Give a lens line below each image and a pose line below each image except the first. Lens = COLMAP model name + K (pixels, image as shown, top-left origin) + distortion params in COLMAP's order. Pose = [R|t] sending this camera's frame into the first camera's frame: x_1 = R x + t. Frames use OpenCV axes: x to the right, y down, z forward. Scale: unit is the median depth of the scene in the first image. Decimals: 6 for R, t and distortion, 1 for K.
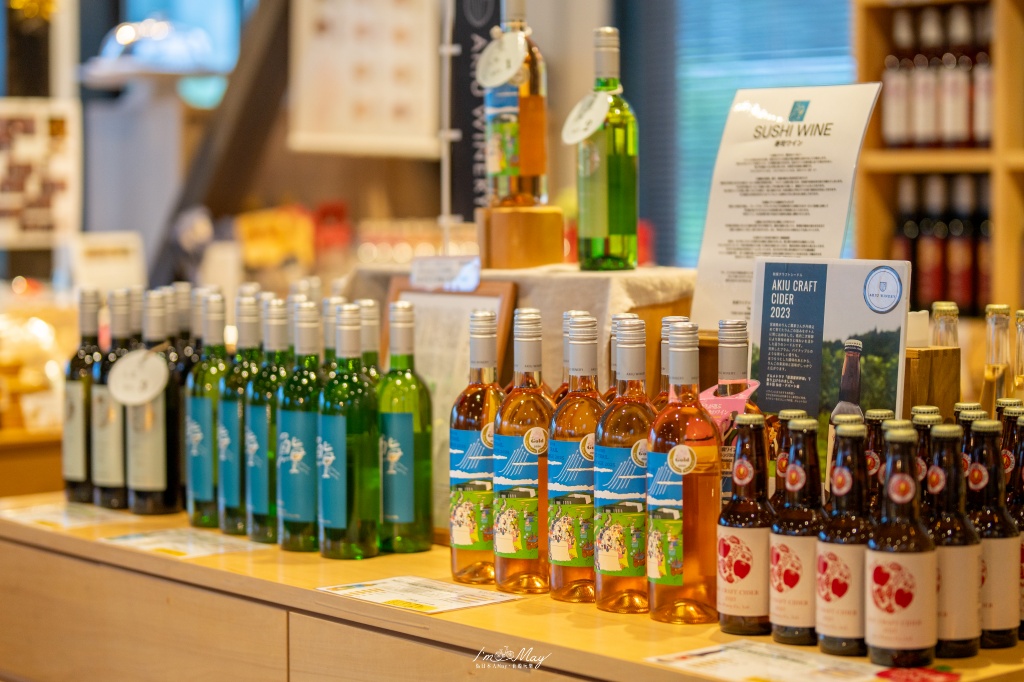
lens RADIAL K [[2170.8, 0, 512.0], [0, 2170.8, 341.0], [0, 0, 1]] dist [-0.094289, 0.000000]
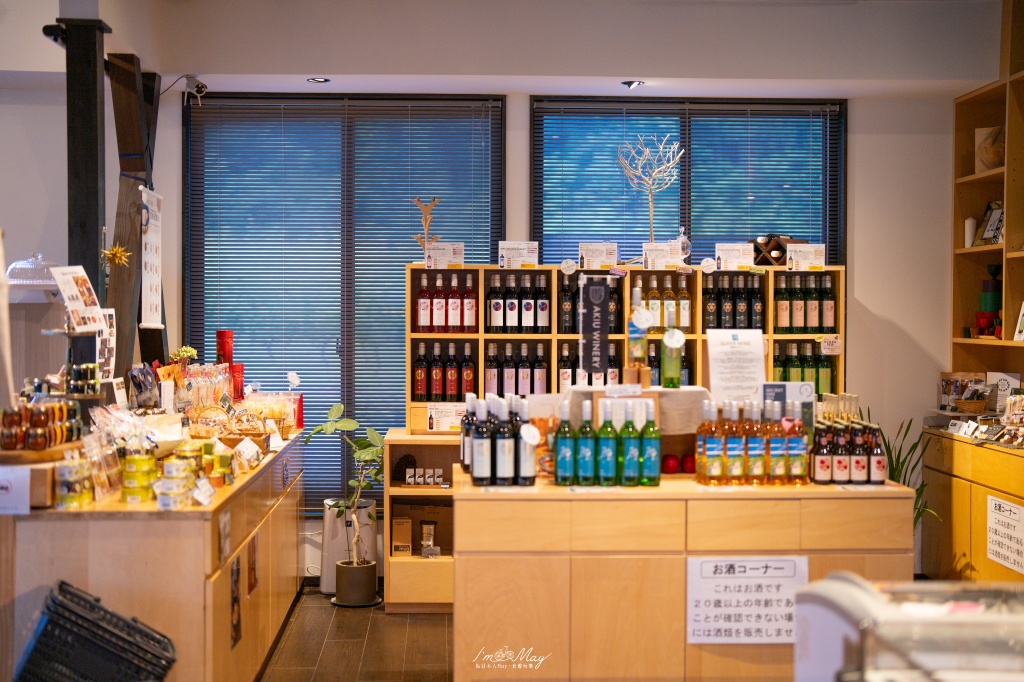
lens RADIAL K [[1482.1, 0, 511.8], [0, 1482.1, 340.2], [0, 0, 1]] dist [-0.009193, 0.000000]
pose [[0.630437, -0.011181, 0.776160, -1.815934], [0.047721, 0.998563, -0.024377, -0.062617], [-0.774772, 0.052408, 0.630065, -0.154913]]
